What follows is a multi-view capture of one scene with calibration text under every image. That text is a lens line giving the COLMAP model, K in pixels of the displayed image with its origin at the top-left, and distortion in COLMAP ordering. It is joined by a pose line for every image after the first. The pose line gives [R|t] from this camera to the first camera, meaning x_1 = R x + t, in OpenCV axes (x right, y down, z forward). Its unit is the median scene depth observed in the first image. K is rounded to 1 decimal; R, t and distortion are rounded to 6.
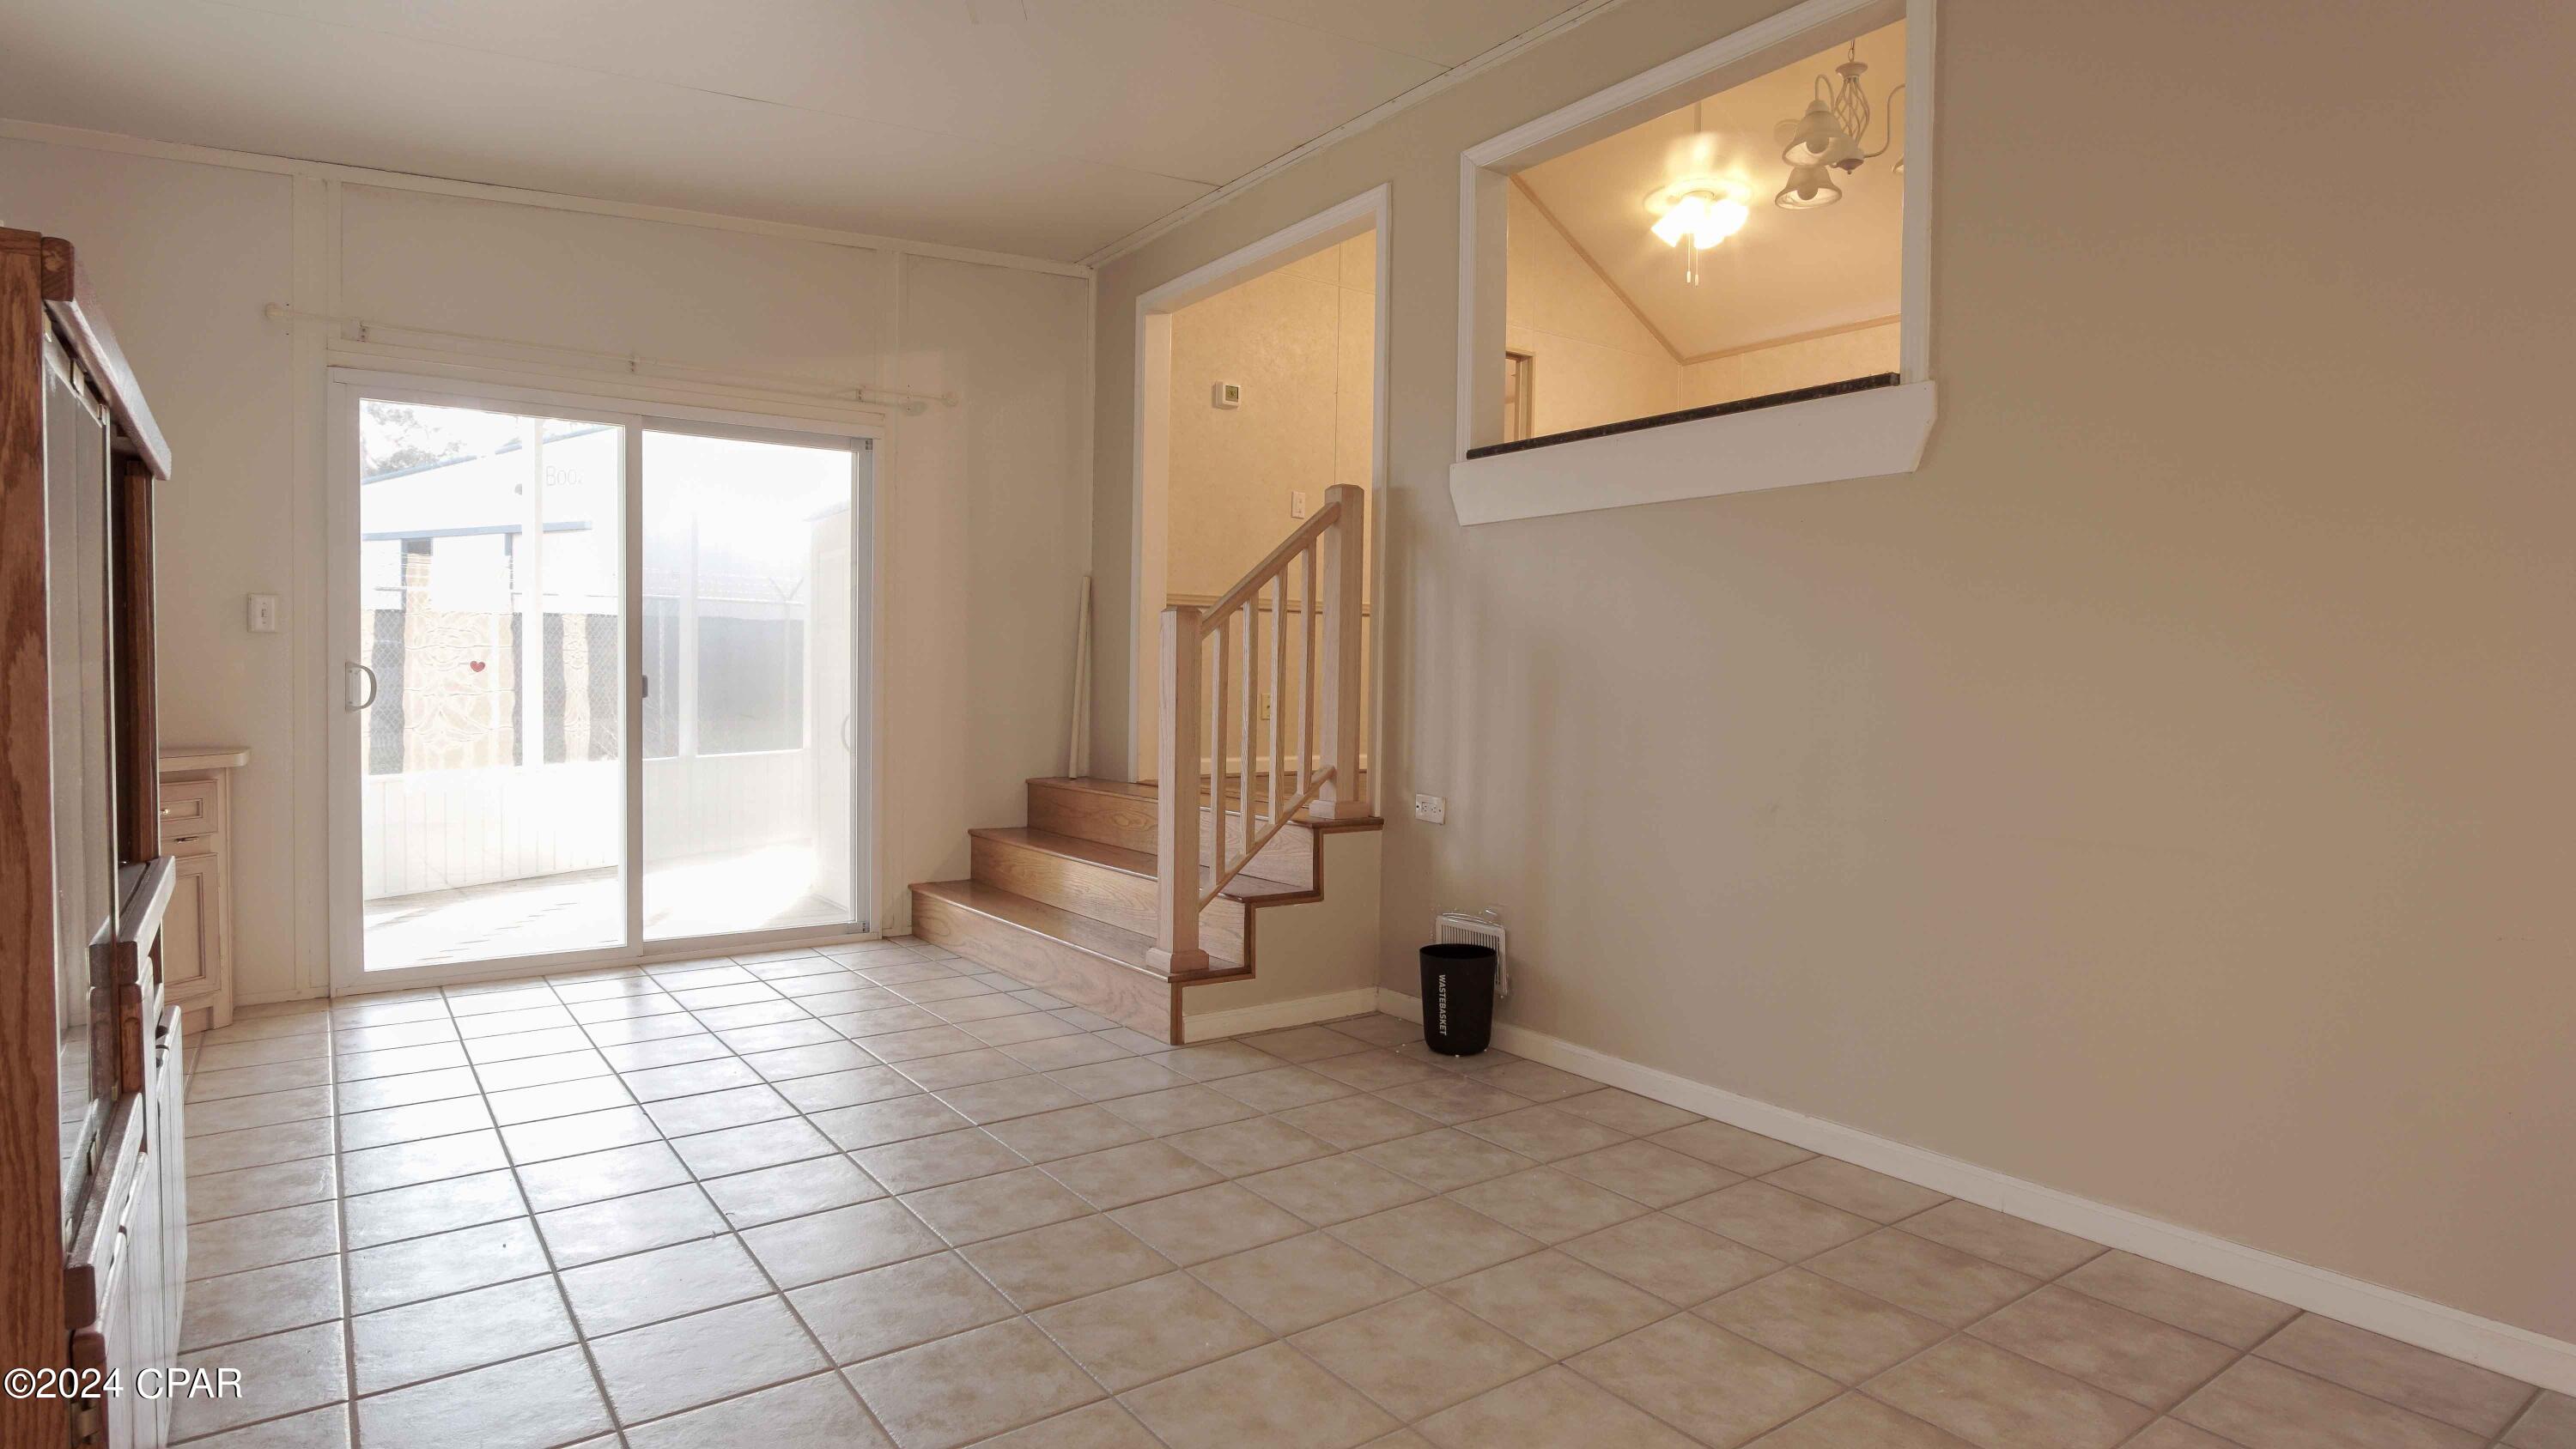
lens RADIAL K [[1387.3, 0, 1277.3], [0, 1387.3, 697.8], [0, 0, 1]] dist [-0.021354, 0.002517]
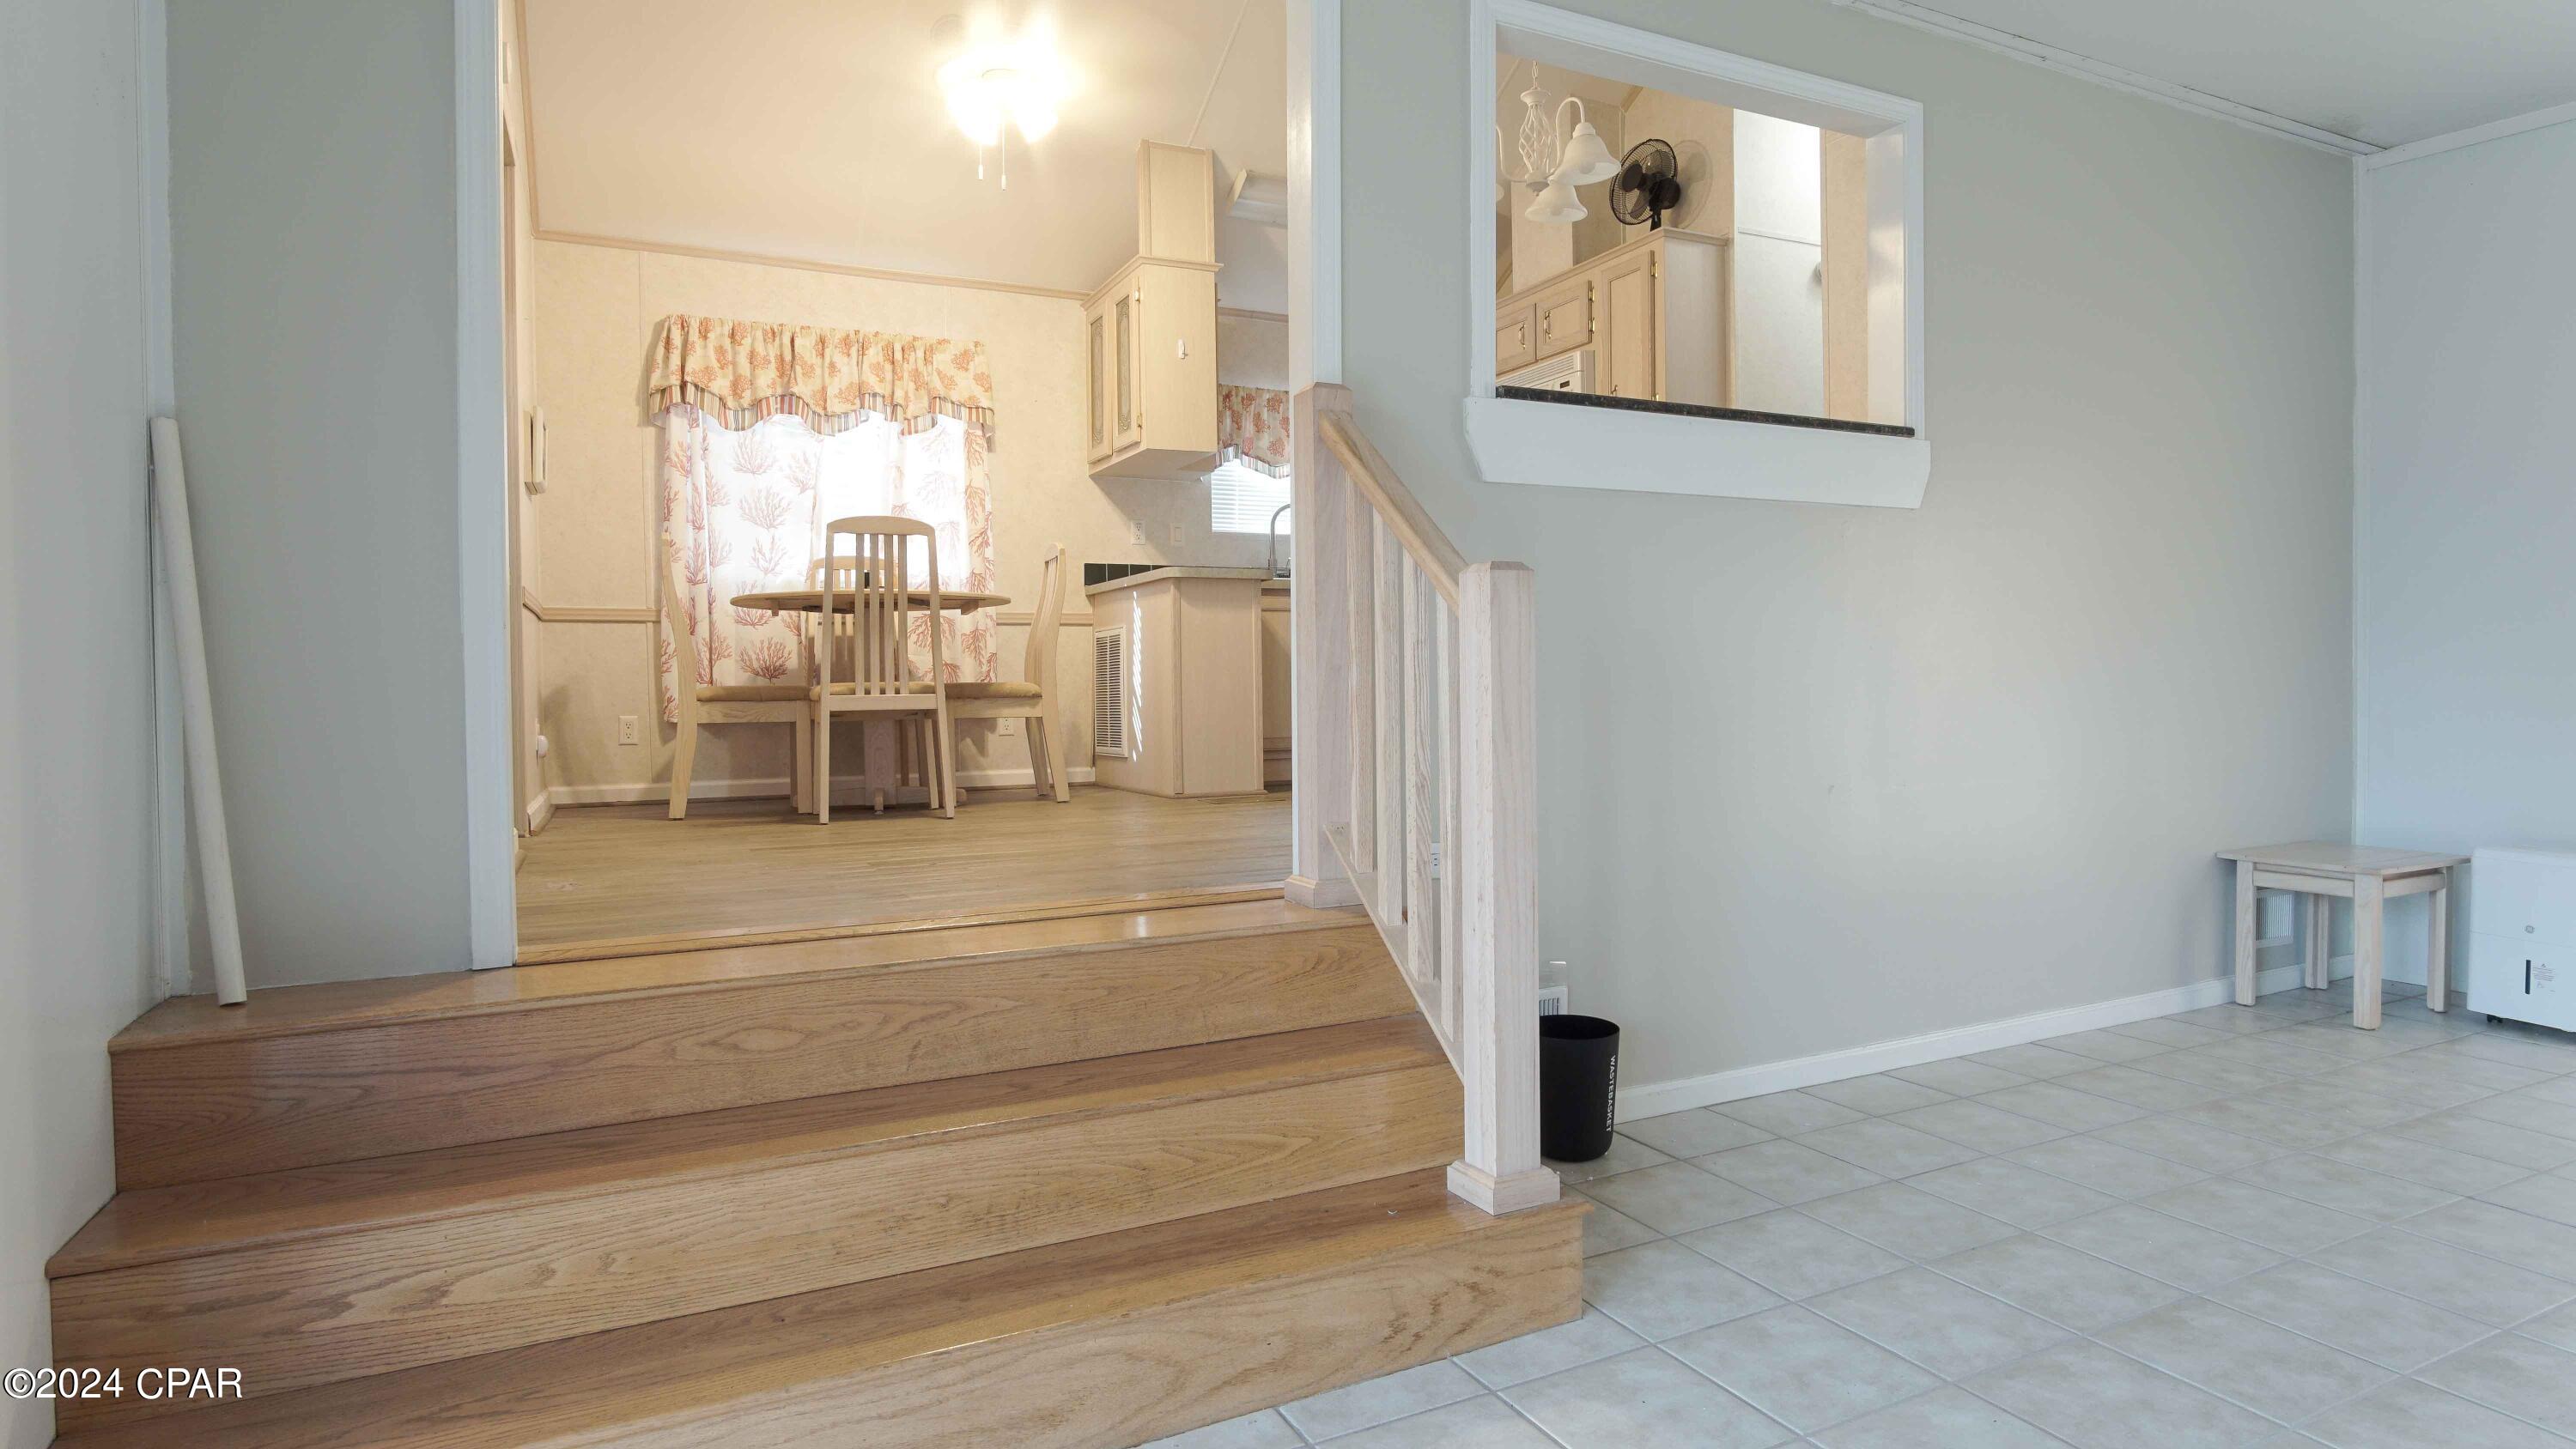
lens RADIAL K [[1387.3, 0, 1277.3], [0, 1387.3, 697.8], [0, 0, 1]] dist [-0.021354, 0.002517]
pose [[0.153281, -0.027135, 0.987810, -0.764662], [0.029918, 0.999292, 0.022808, -0.030462], [-0.987730, 0.026057, 0.153984, 1.188878]]
